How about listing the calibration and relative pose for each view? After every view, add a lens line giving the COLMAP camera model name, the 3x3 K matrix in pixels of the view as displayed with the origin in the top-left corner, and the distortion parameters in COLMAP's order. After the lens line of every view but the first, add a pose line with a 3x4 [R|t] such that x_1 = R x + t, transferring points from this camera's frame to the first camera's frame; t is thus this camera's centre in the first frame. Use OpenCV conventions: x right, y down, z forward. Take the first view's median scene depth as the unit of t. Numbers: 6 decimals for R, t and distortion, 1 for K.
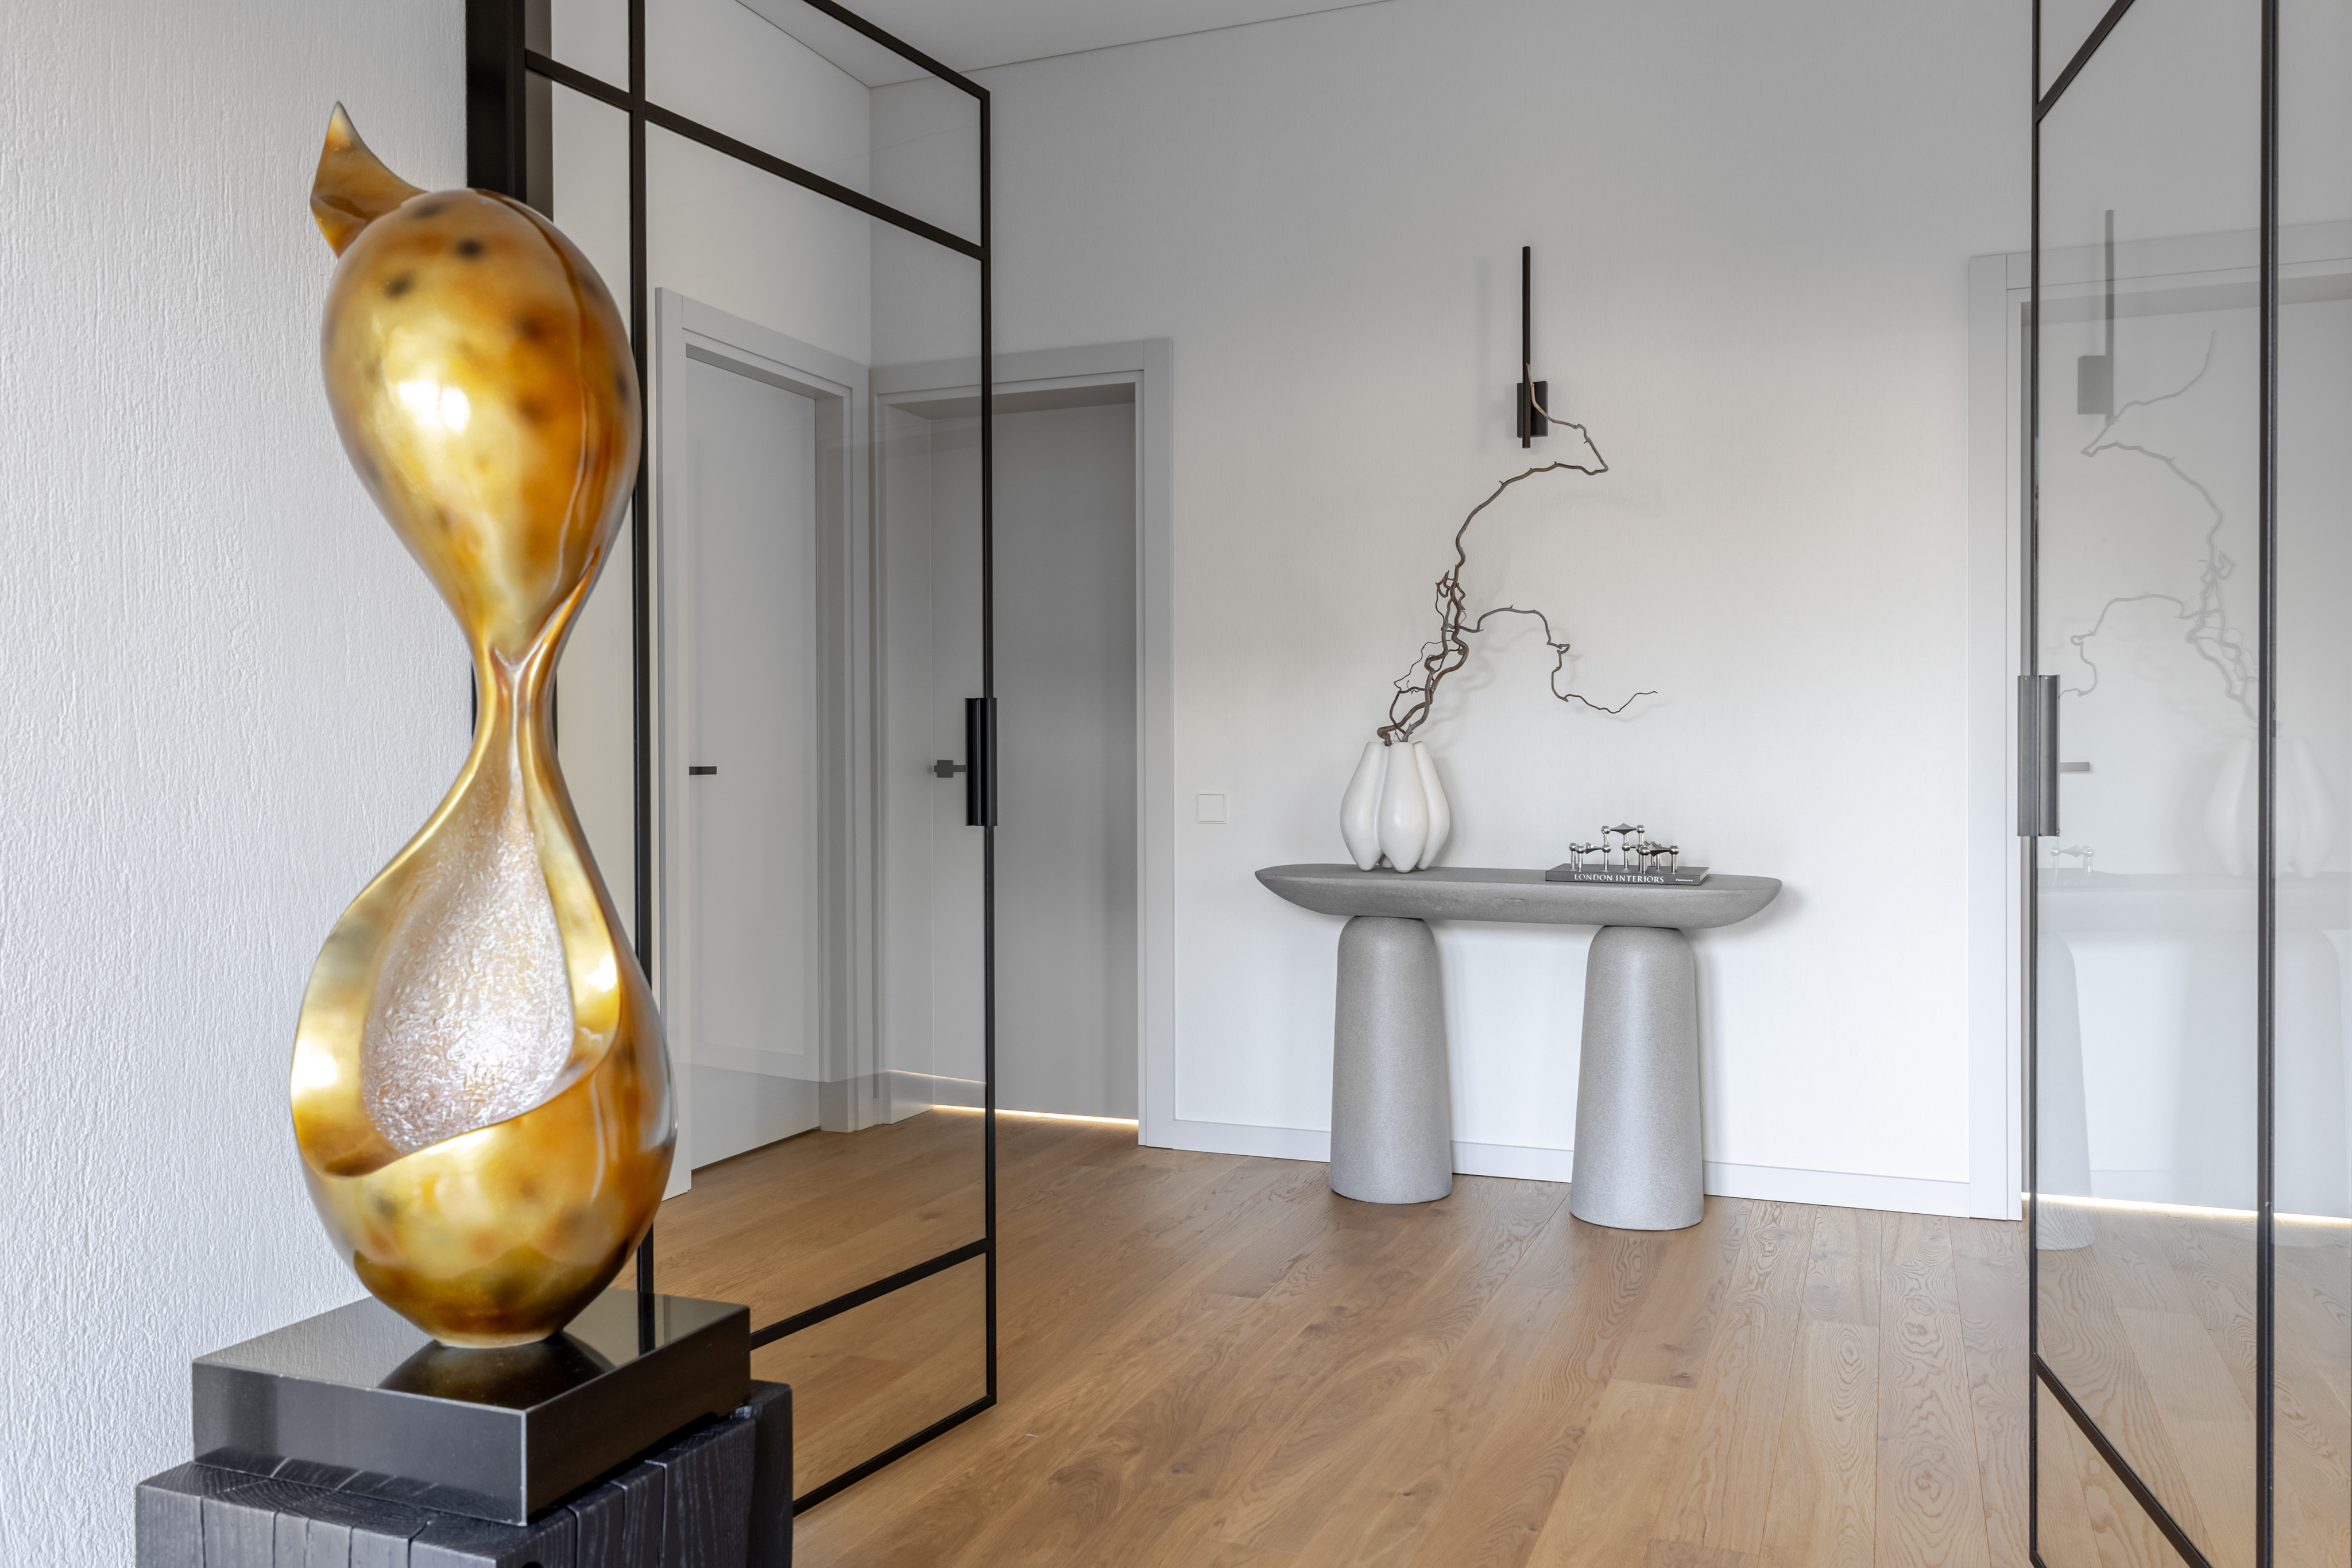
lens RADIAL K [[1807.3, 0, 1176.0], [0, 1807.3, 784.0], [0, 0, 1]] dist [-0.004057, -0.000289]
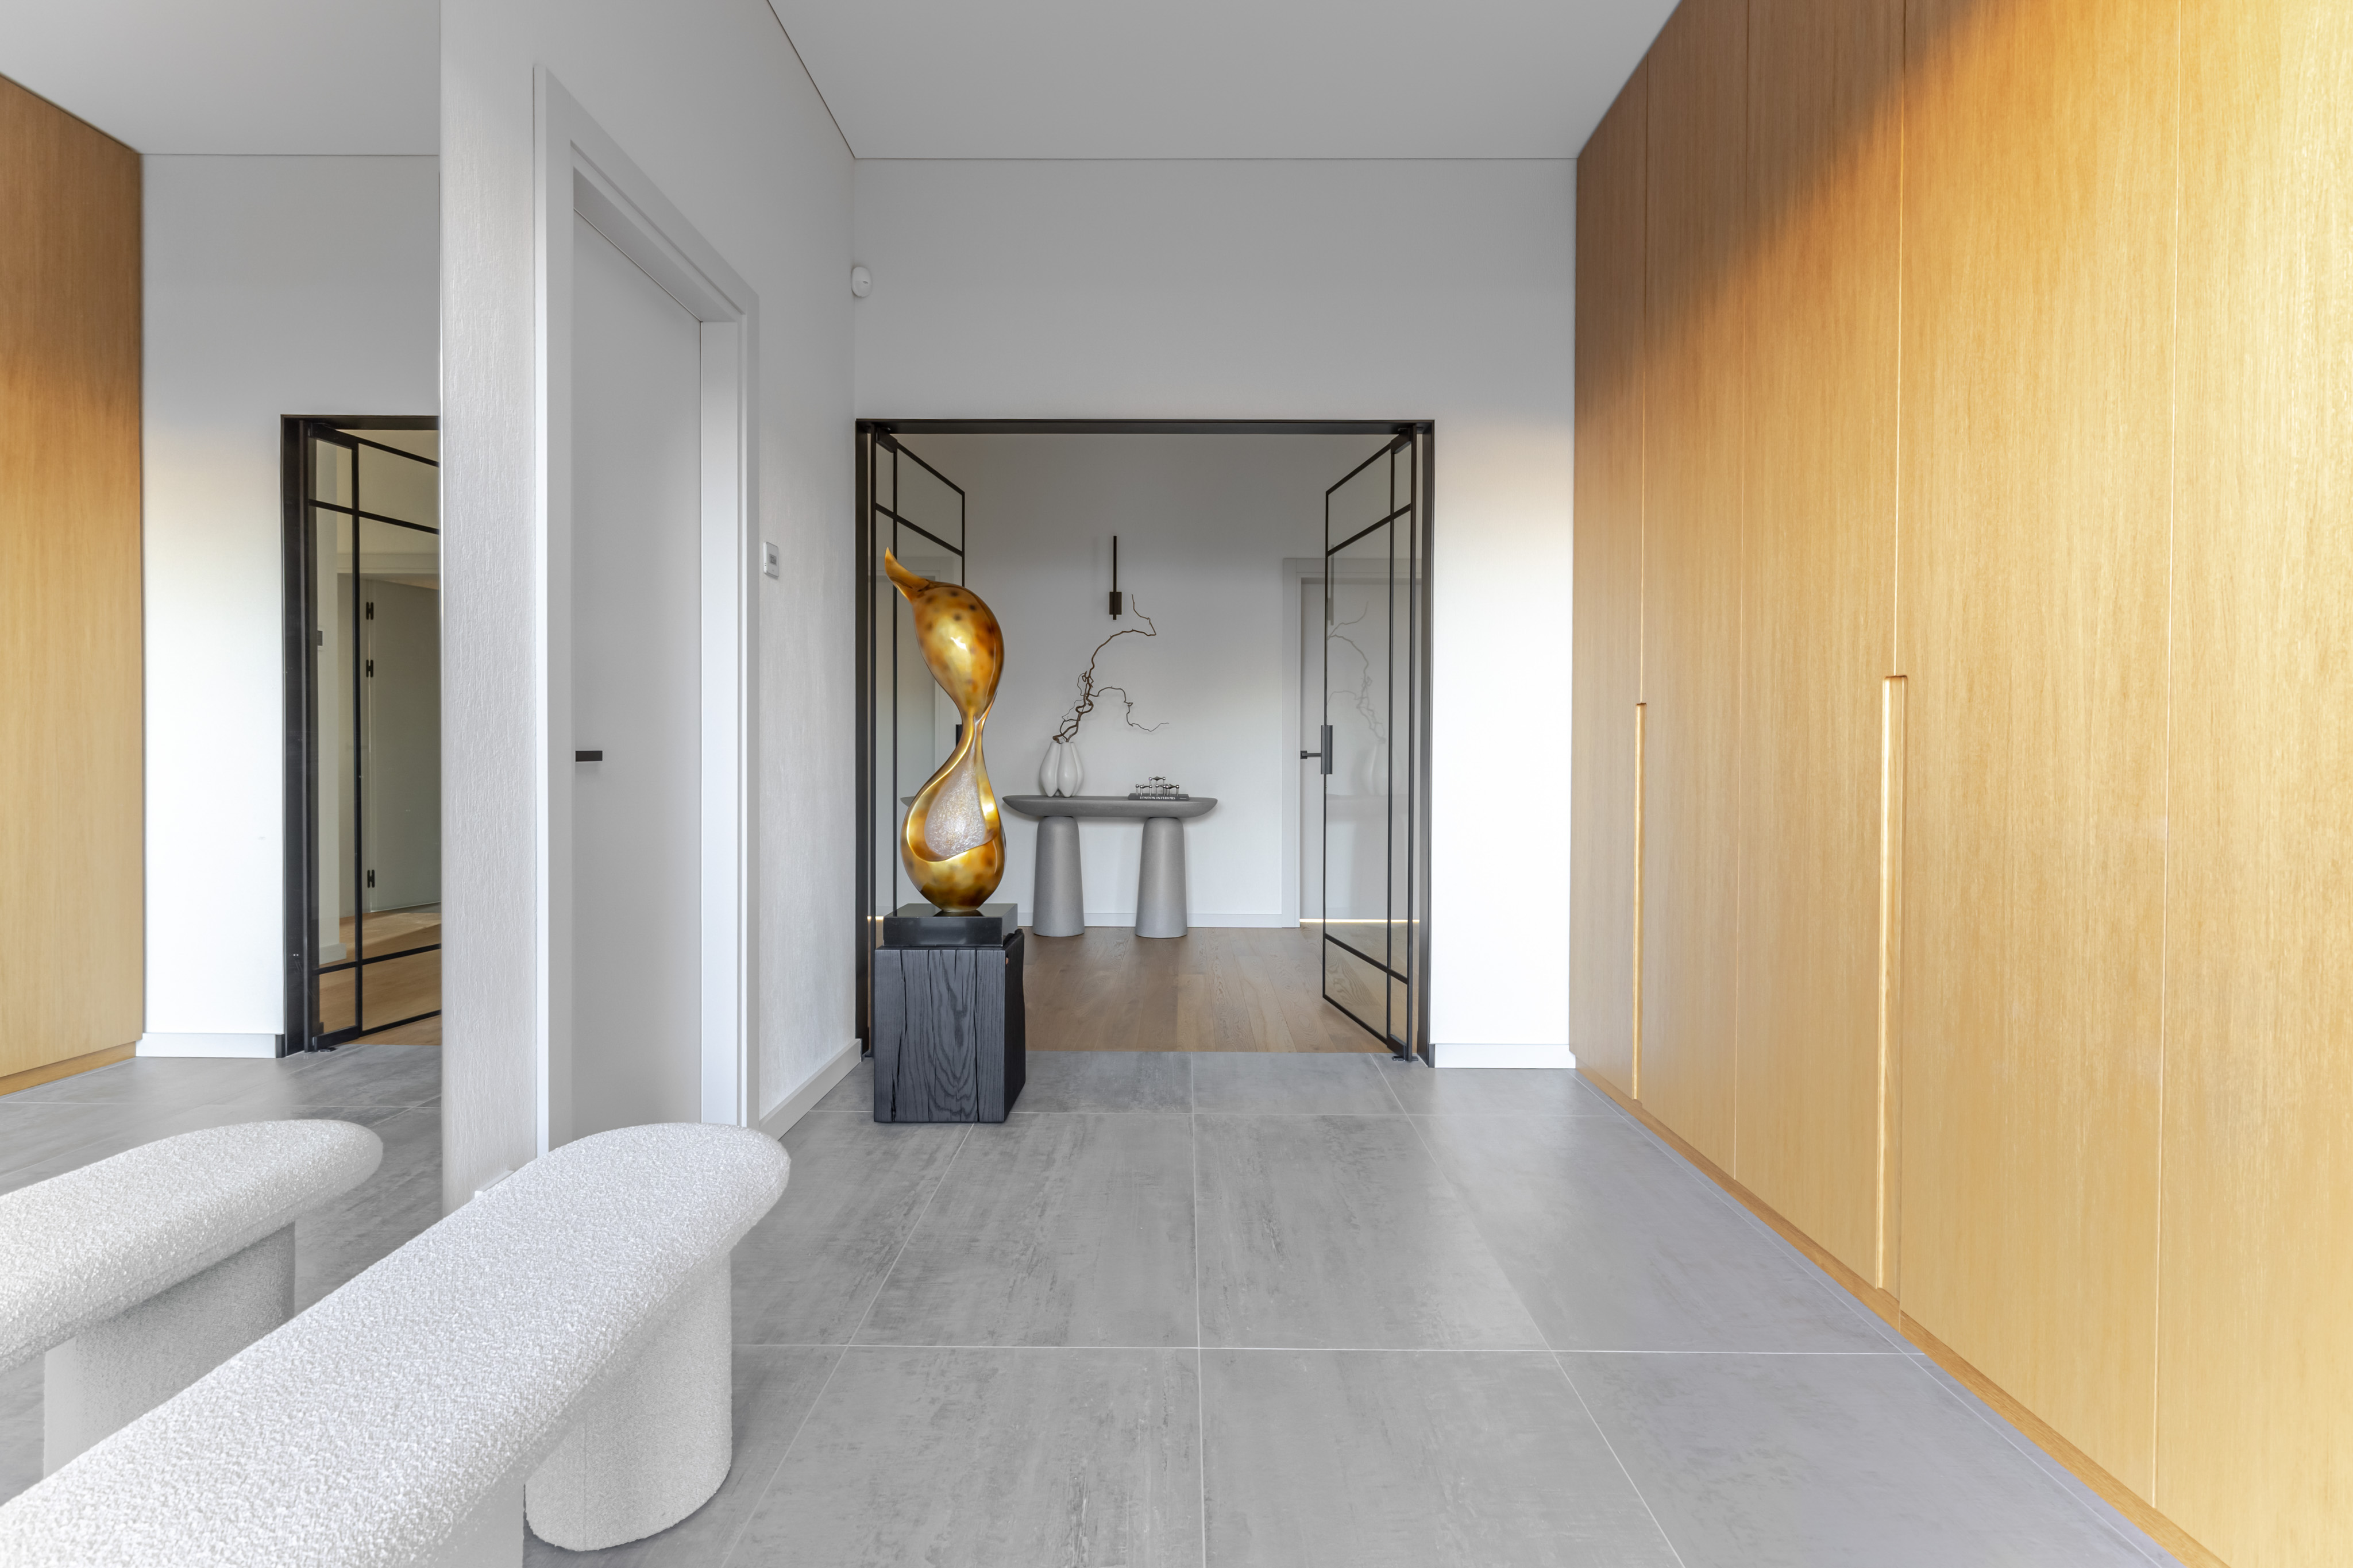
lens RADIAL K [[1059.6, 0, 1213.8], [0, 1059.6, 768.9], [0, 0, 1]] dist [0.001209, 0.000046]
pose [[0.923355, 0.004326, 0.383922, -0.230837], [-0.005899, 0.999978, 0.002920, 0.006655], [-0.383901, -0.004961, 0.923361, -0.357420]]
